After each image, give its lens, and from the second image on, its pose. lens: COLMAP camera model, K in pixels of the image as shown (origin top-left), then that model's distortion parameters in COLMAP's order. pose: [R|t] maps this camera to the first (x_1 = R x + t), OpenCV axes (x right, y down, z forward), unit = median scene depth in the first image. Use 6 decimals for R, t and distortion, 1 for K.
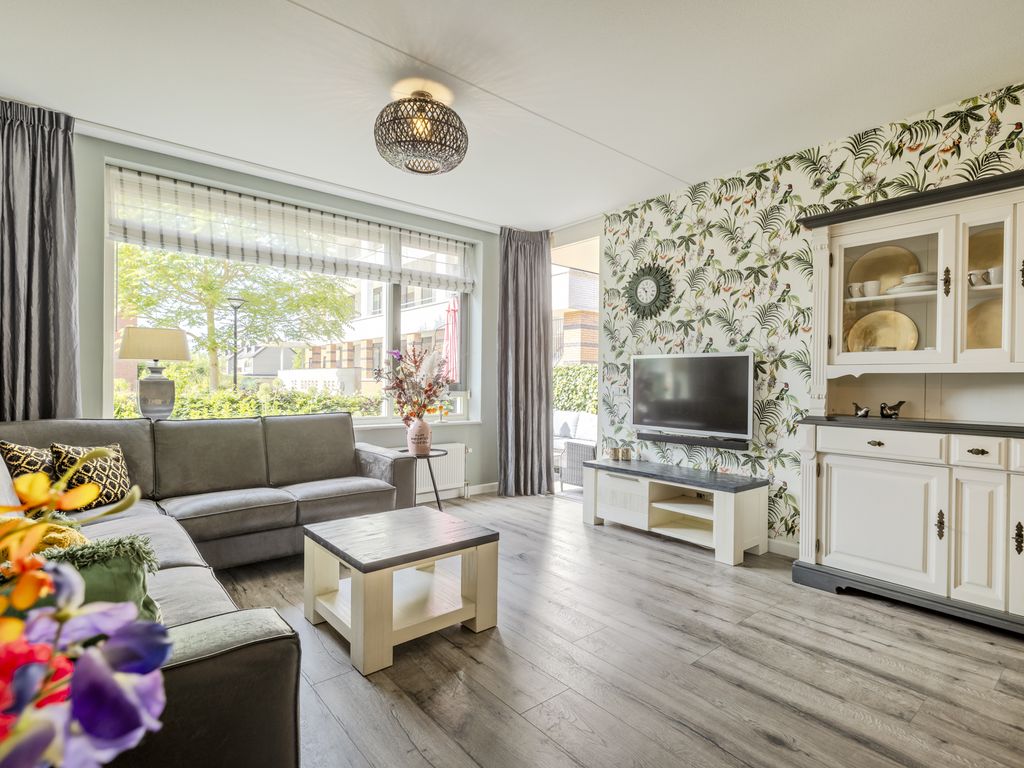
lens RADIAL K [[517.2, 0, 512.0], [0, 517.2, 384.0], [0, 0, 1]] dist [-0.002038, -0.000437]
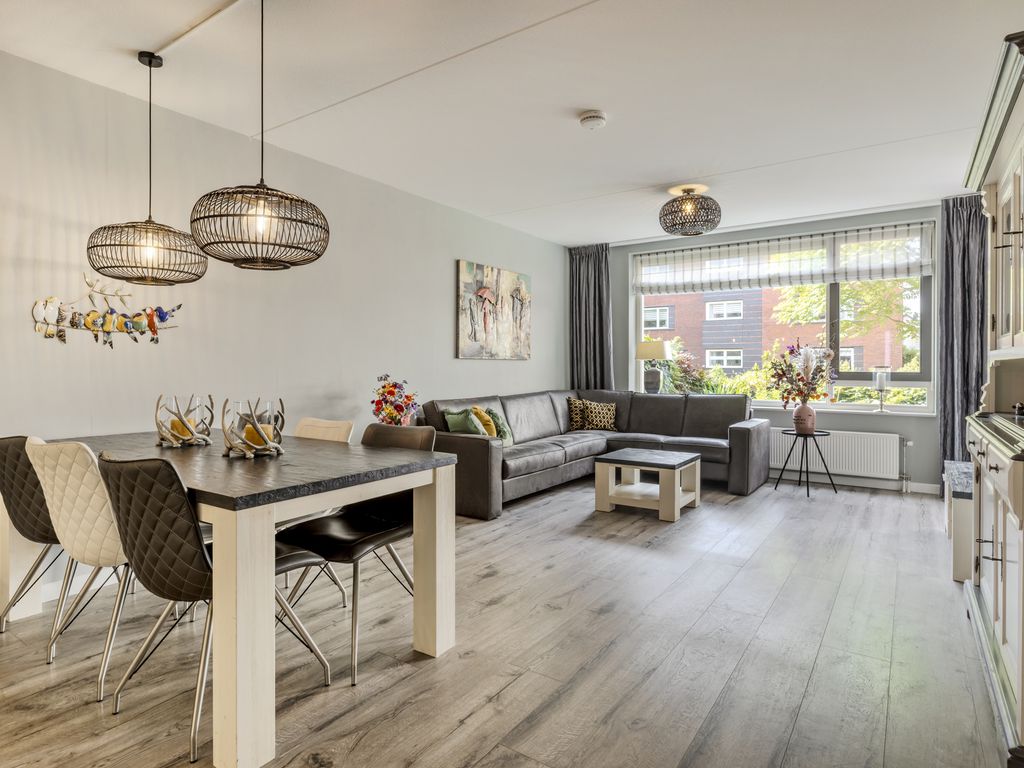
lens RADIAL K [[579.0, 0, 509.5], [0, 579.0, 368.5], [0, 0, 1]] dist [-0.003974, 0.003964]
pose [[0.263329, -0.005674, -0.964689, 1.020252], [-0.001845, 0.999978, -0.006385, -0.002437], [0.964704, 0.003462, 0.263313, 0.012208]]
